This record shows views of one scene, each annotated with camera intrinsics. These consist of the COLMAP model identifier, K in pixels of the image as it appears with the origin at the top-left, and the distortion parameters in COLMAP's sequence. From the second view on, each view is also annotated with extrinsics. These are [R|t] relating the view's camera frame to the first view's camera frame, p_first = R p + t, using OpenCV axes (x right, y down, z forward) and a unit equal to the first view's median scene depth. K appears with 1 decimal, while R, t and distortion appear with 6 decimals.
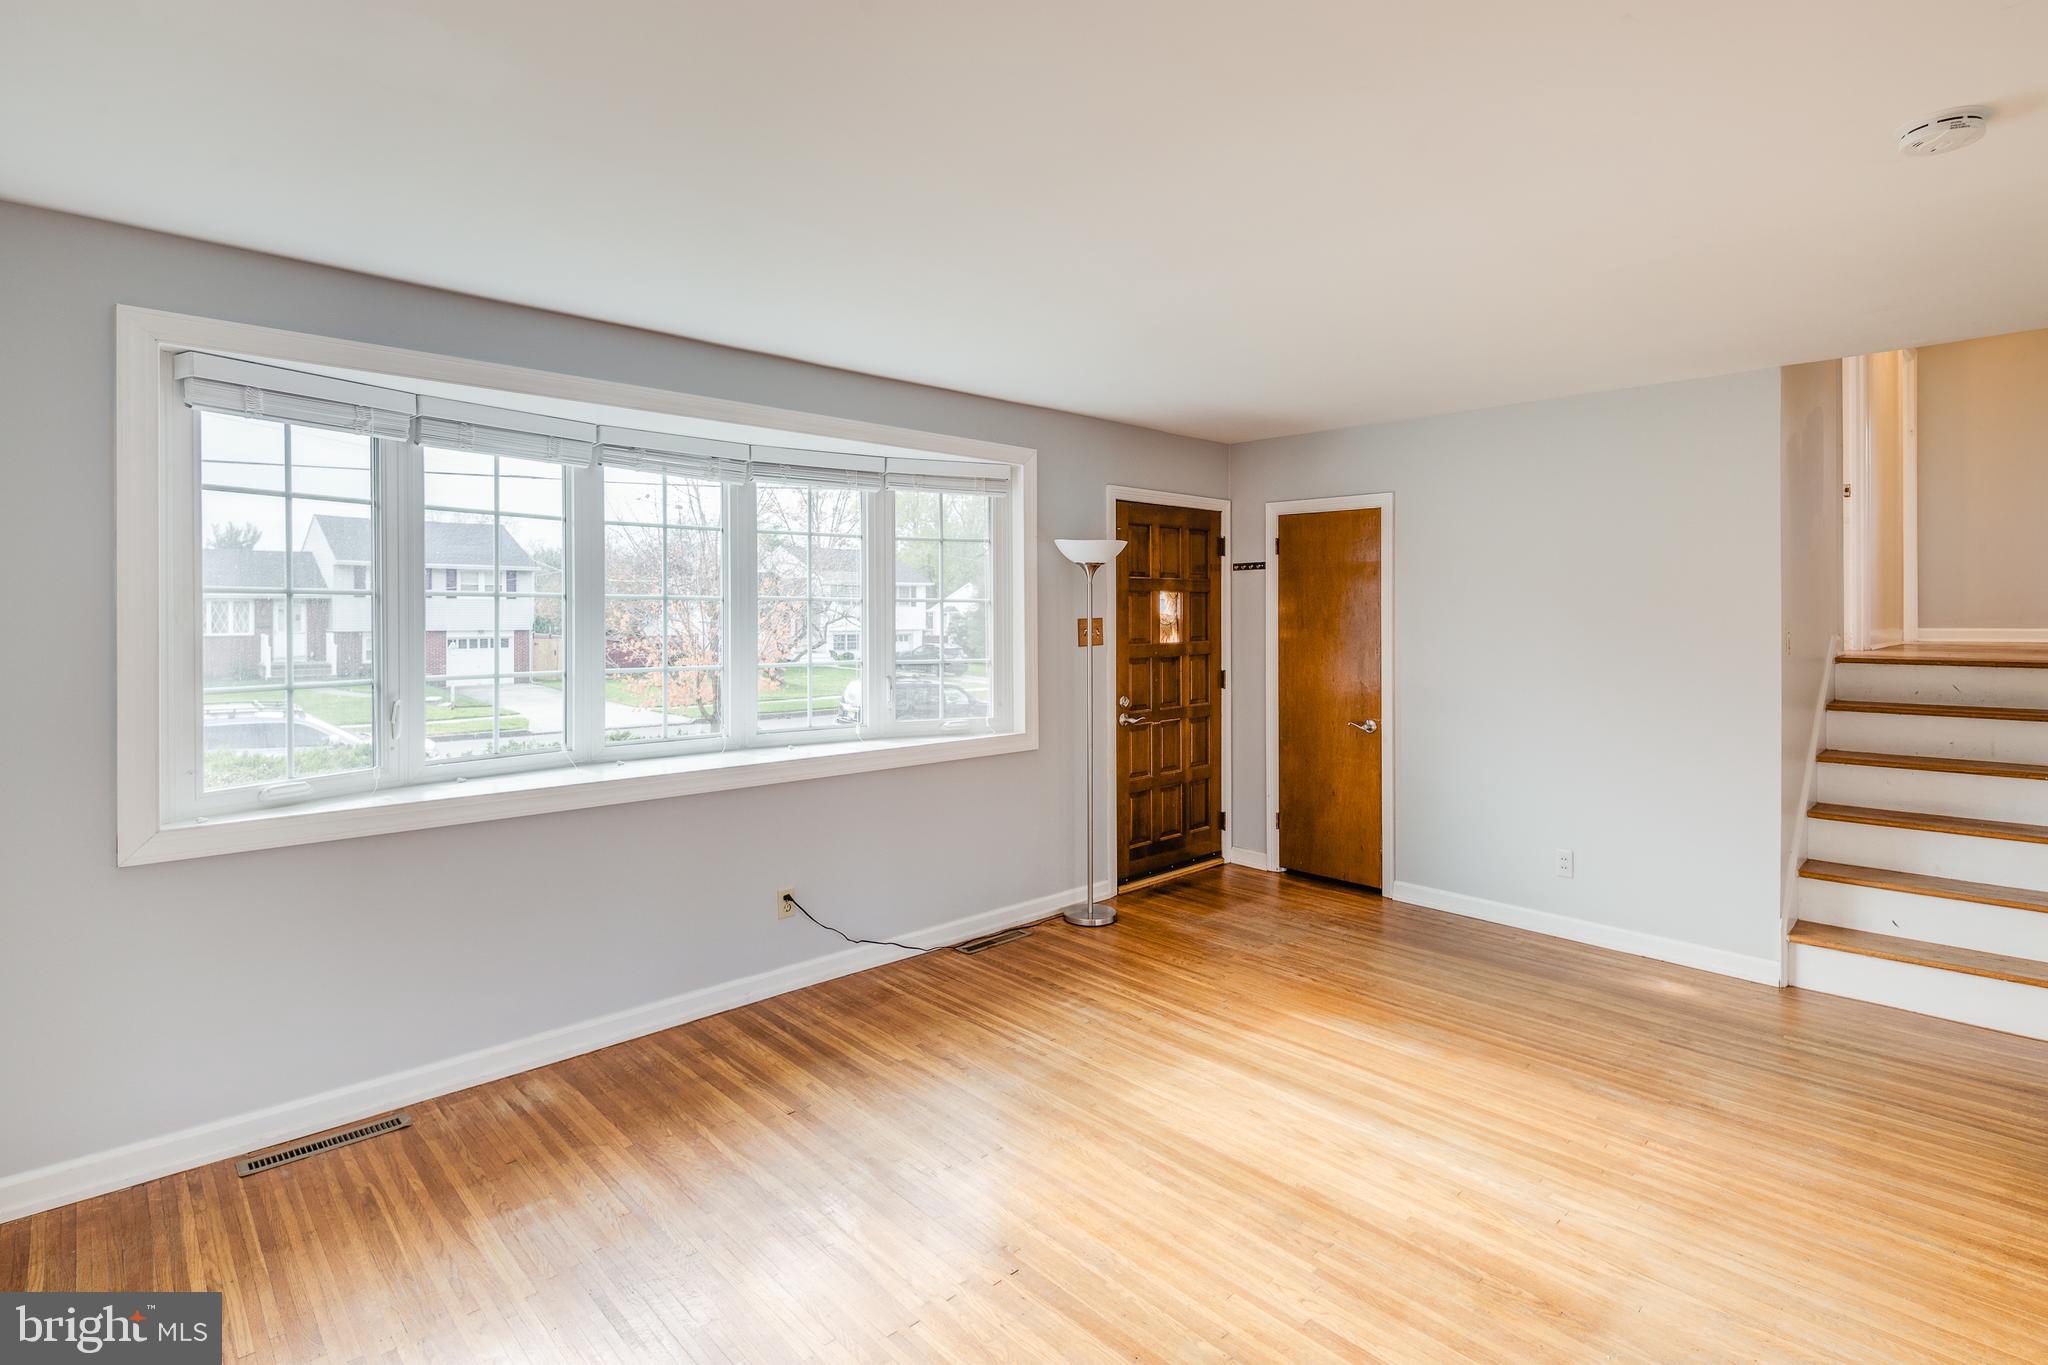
lens RADIAL K [[995.7, 0, 1026.9], [0, 995.7, 614.9], [0, 0, 1]] dist [0.002206, -0.001116]
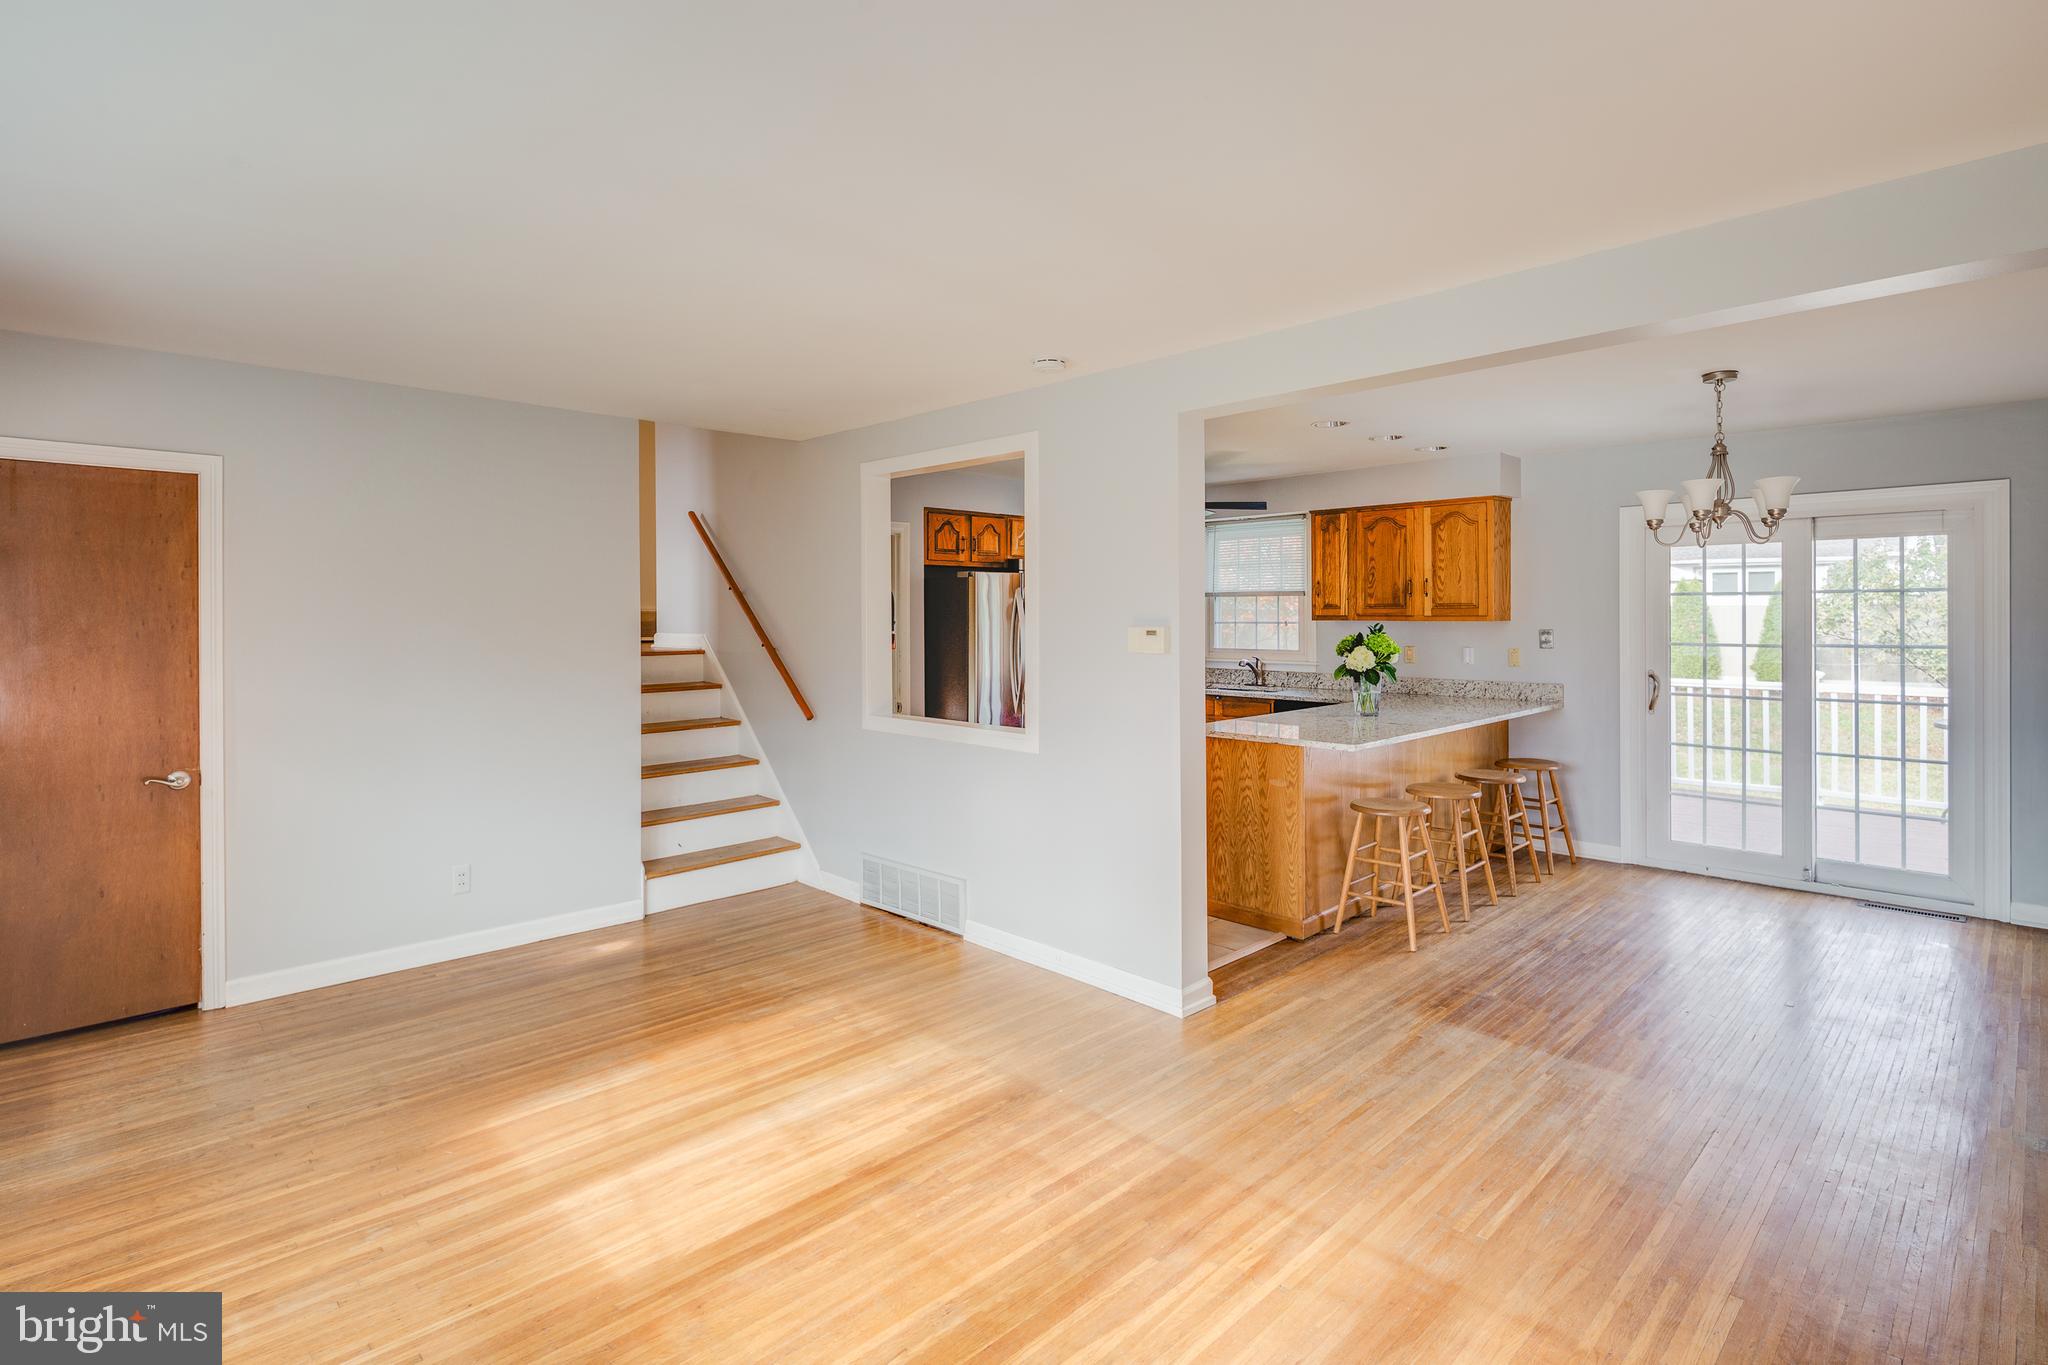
lens RADIAL K [[995.7, 0, 1026.9], [0, 995.7, 614.9], [0, 0, 1]] dist [0.002206, -0.001116]
pose [[-0.015055, -0.000410, 0.999887, -0.495248], [0.006799, 0.999977, 0.000513, -0.002527], [-0.999864, 0.006806, -0.015052, 0.540424]]
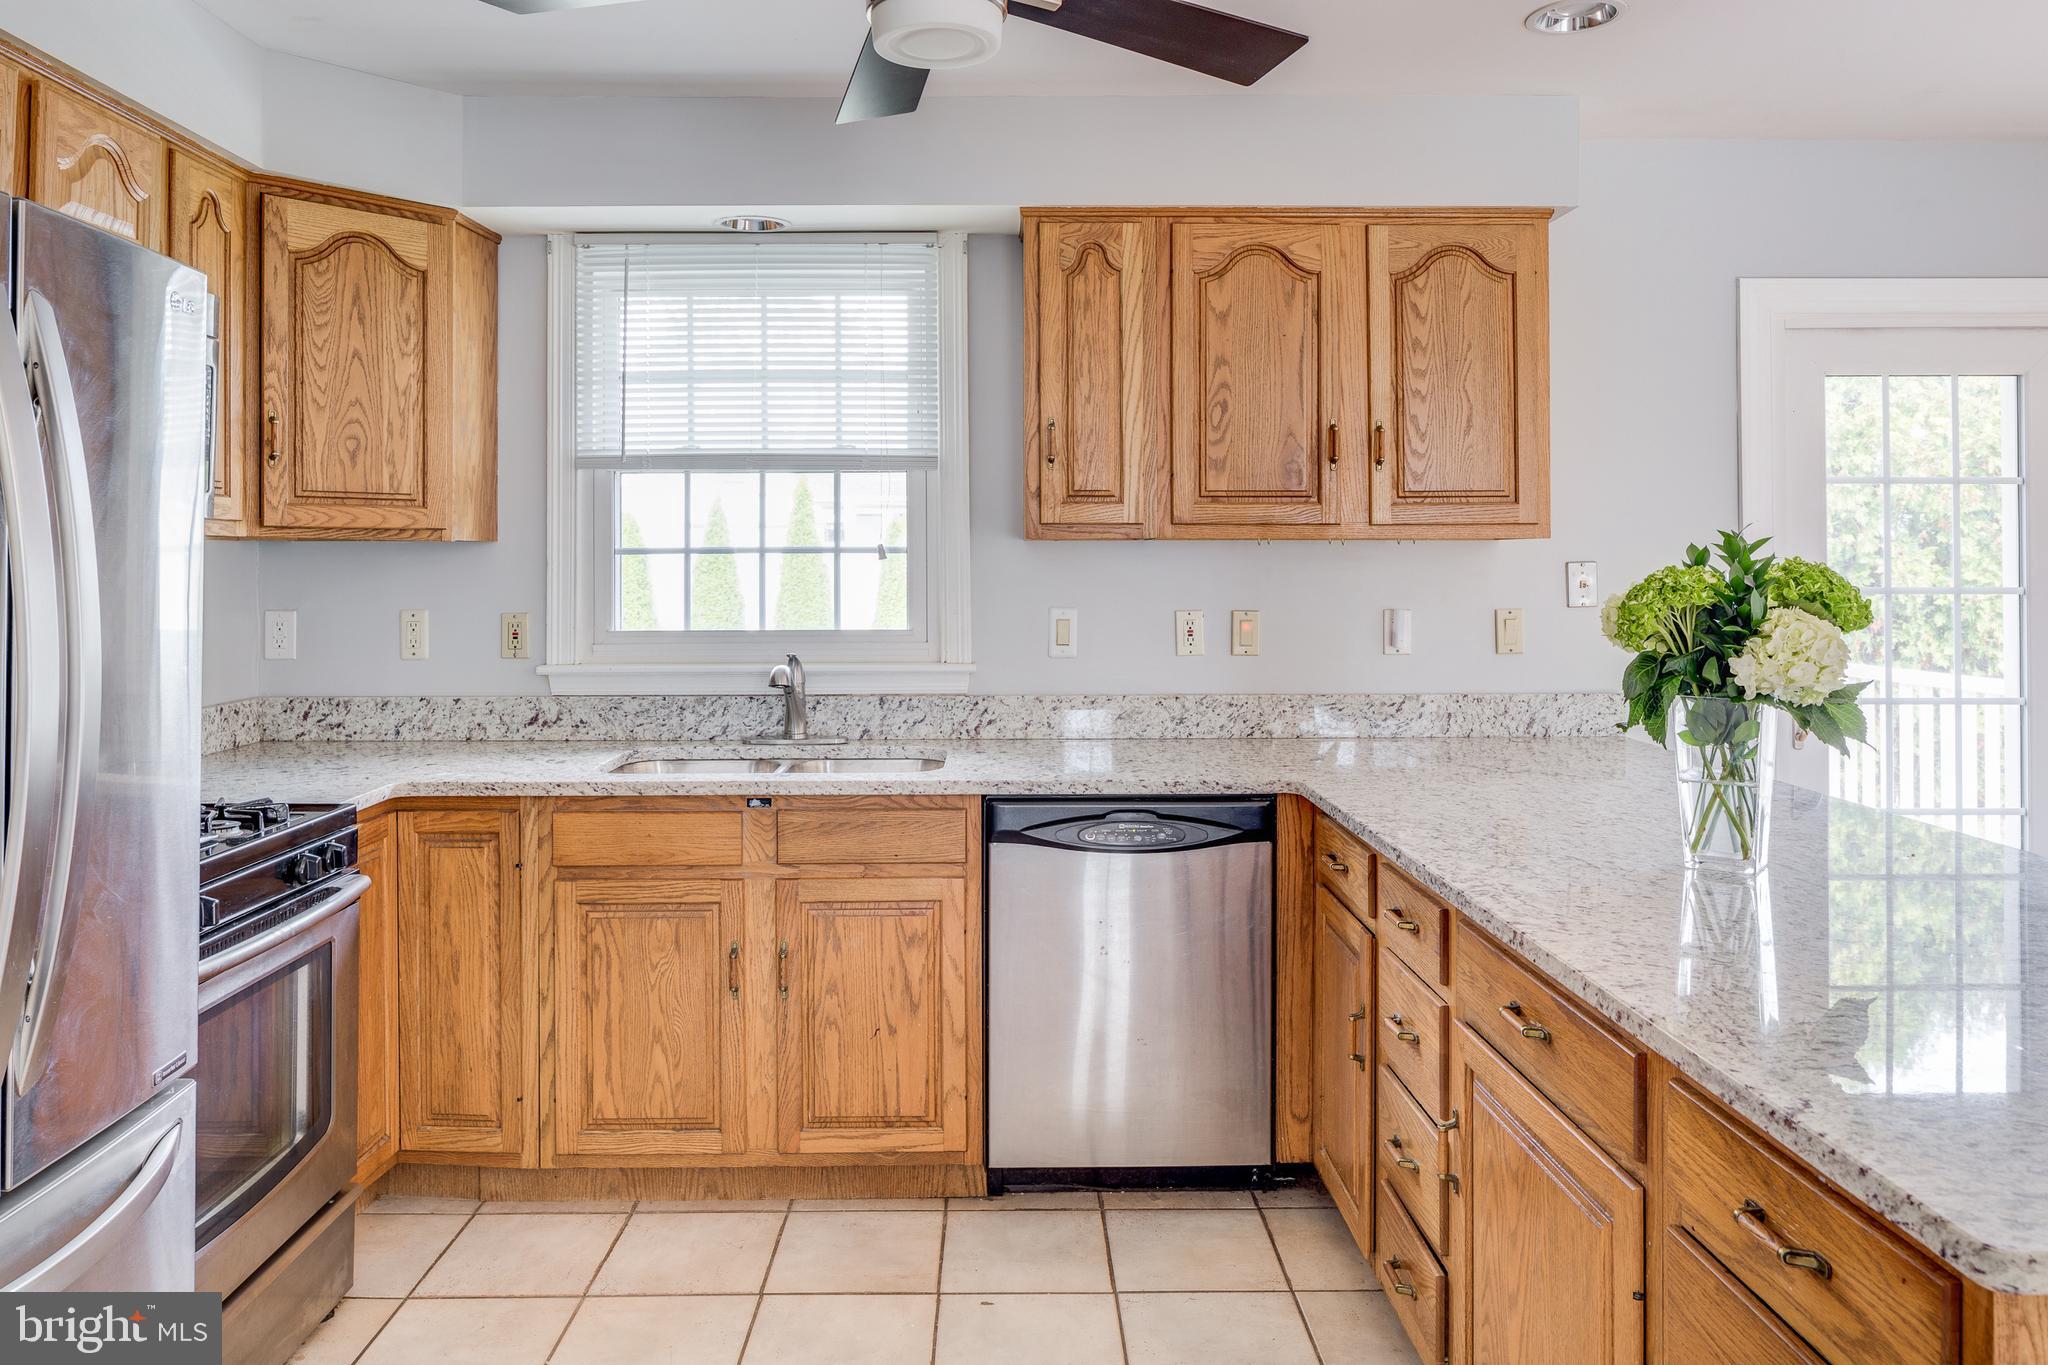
lens RADIAL K [[1393.4, 0, 1011.1], [0, 1393.4, 550.2], [0, 0, 1]] dist [-0.010094, -0.000645]
pose [[-0.734517, 0.011232, 0.678497, 0.720768], [0.006217, 0.999932, -0.009823, 0.026373], [-0.678562, -0.002997, -0.734537, 0.614947]]
